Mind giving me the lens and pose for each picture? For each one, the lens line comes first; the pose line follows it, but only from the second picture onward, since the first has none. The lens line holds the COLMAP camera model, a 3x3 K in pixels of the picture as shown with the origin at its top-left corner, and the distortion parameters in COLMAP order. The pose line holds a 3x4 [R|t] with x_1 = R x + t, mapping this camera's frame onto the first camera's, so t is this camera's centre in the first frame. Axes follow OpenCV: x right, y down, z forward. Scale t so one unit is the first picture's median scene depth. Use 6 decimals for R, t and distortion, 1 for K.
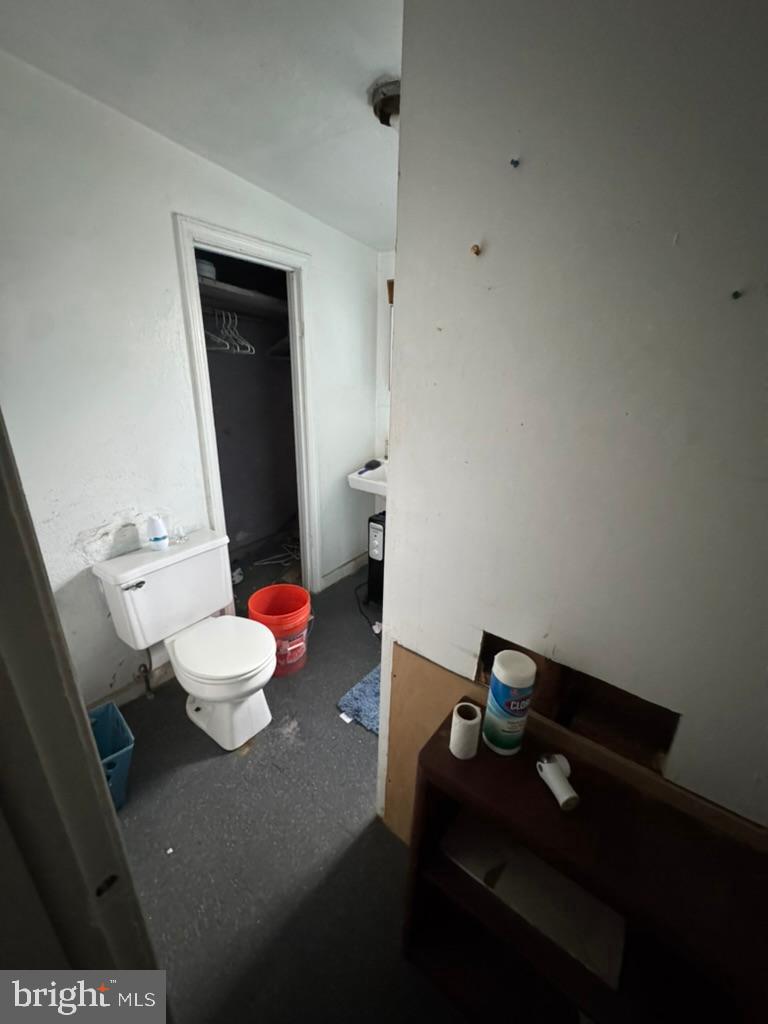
lens RADIAL K [[407.2, 0, 382.2], [0, 407.2, 510.2], [0, 0, 1]] dist [-0.003876, -0.000566]
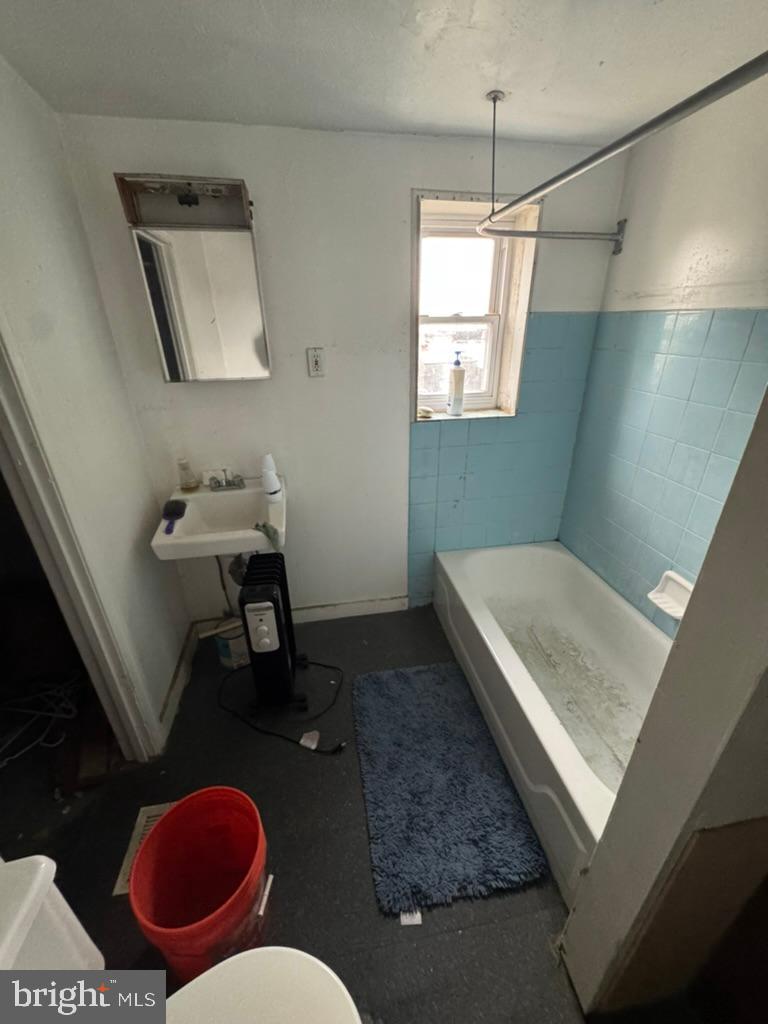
lens RADIAL K [[407.2, 0, 385.9], [0, 407.2, 513.2], [0, 0, 1]] dist [-0.003876, -0.000566]
pose [[0.686362, -0.341377, 0.642160, -0.227163], [0.279193, 0.939011, 0.200774, -0.160825], [-0.671534, 0.041483, 0.739811, 0.397248]]
